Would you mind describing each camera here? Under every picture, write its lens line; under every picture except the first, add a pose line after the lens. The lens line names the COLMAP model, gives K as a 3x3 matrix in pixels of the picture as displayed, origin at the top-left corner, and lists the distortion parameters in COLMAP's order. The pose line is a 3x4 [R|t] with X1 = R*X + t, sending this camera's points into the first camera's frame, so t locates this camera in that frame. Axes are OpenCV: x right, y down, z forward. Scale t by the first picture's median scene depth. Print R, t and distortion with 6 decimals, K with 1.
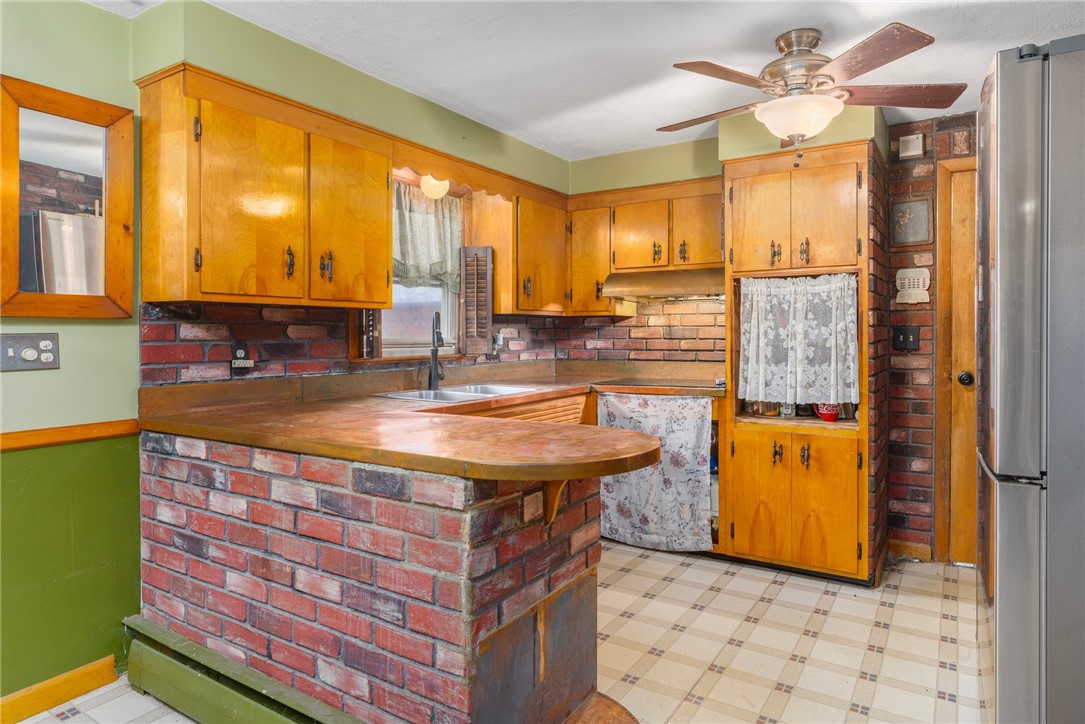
lens RADIAL K [[647.4, 0, 538.2], [0, 647.4, 340.3], [0, 0, 1]] dist [-0.002057, -0.001295]
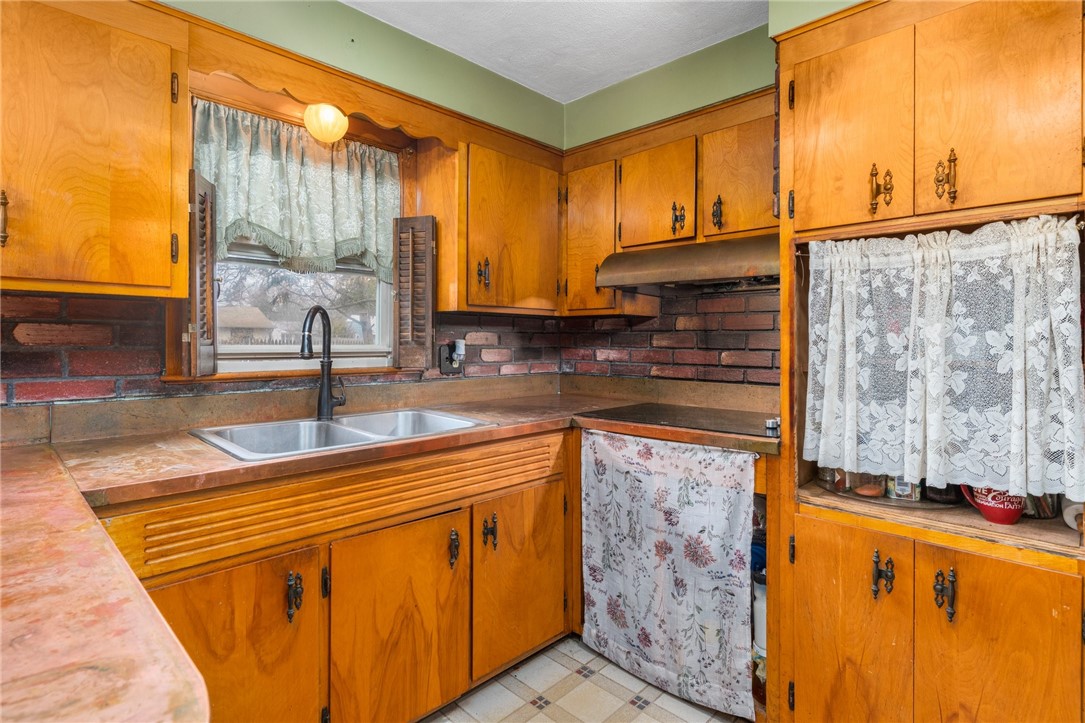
lens RADIAL K [[527.7, 0, 540.5], [0, 527.7, 339.5], [0, 0, 1]] dist [-0.000013, 0.000943]
pose [[0.977759, 0.008316, -0.209564, 0.179143], [-0.010355, 0.999909, -0.008632, -0.006806], [0.209474, 0.010610, 0.977757, 0.499965]]
